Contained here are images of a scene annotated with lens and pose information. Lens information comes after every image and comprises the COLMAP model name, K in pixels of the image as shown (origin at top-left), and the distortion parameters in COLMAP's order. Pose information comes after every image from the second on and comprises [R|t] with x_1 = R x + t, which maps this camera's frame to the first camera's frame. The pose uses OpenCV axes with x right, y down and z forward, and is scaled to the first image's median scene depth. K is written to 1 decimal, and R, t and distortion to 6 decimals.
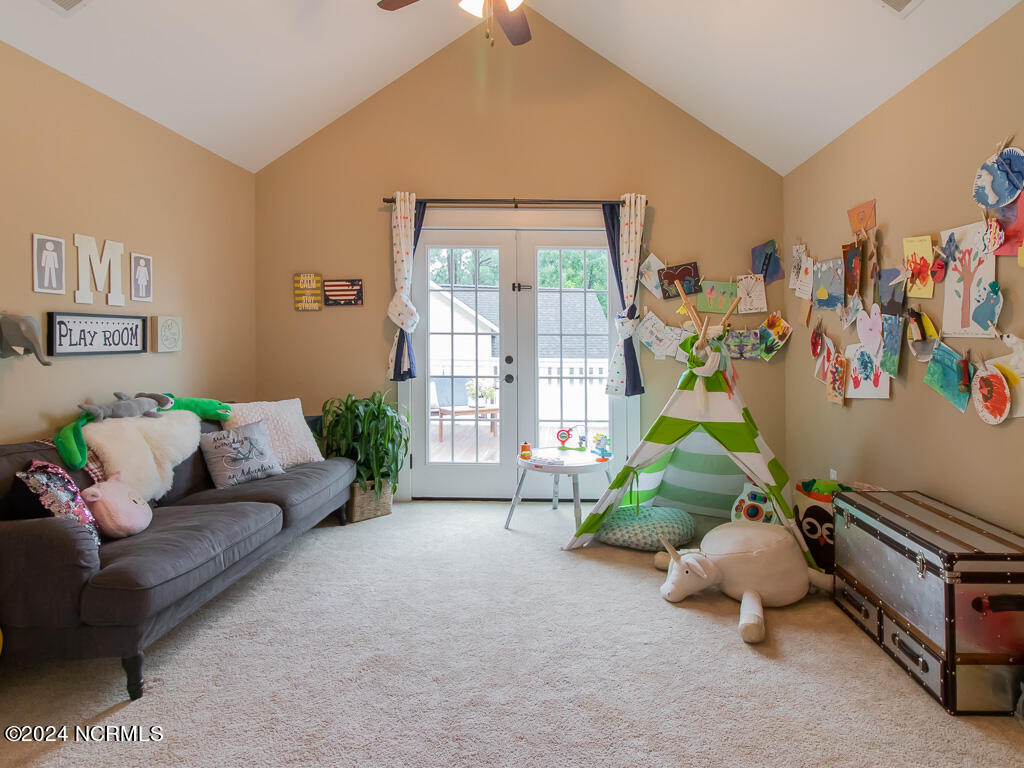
lens RADIAL K [[580.2, 0, 512.1], [0, 580.2, 341.6], [0, 0, 1]] dist [-0.001230, 0.000192]
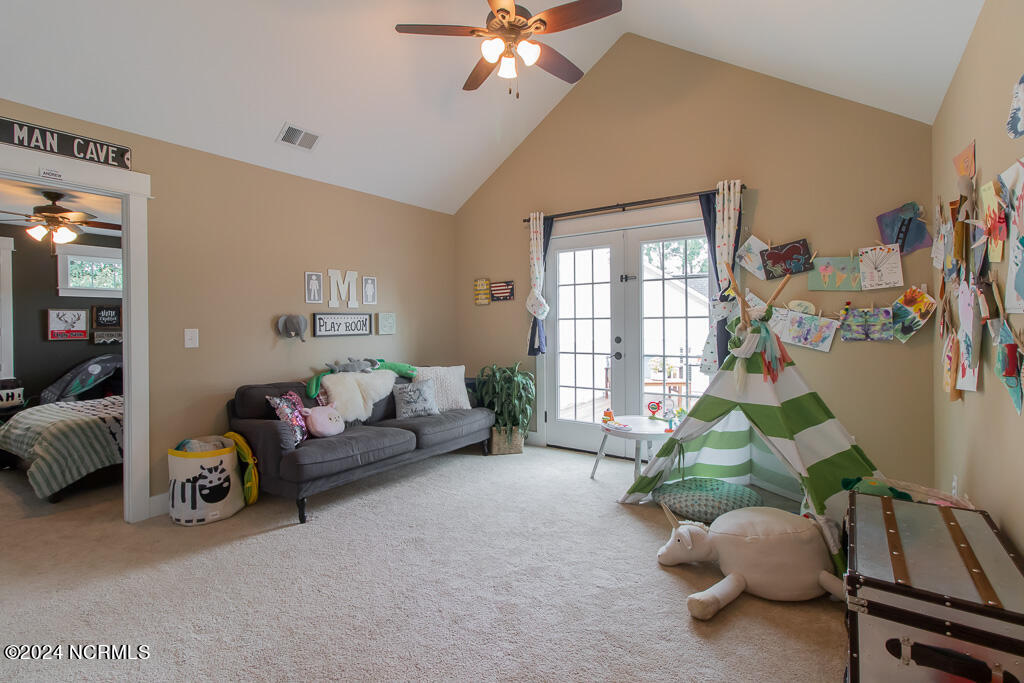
lens RADIAL K [[473.6, 0, 516.5], [0, 473.6, 330.3], [0, 0, 1]] dist [0.001917, -0.000401]
pose [[0.818909, -0.006782, -0.573883, 0.433013], [0.014733, 0.999849, 0.009207, -0.000530], [0.573734, -0.015995, 0.818885, 0.095293]]
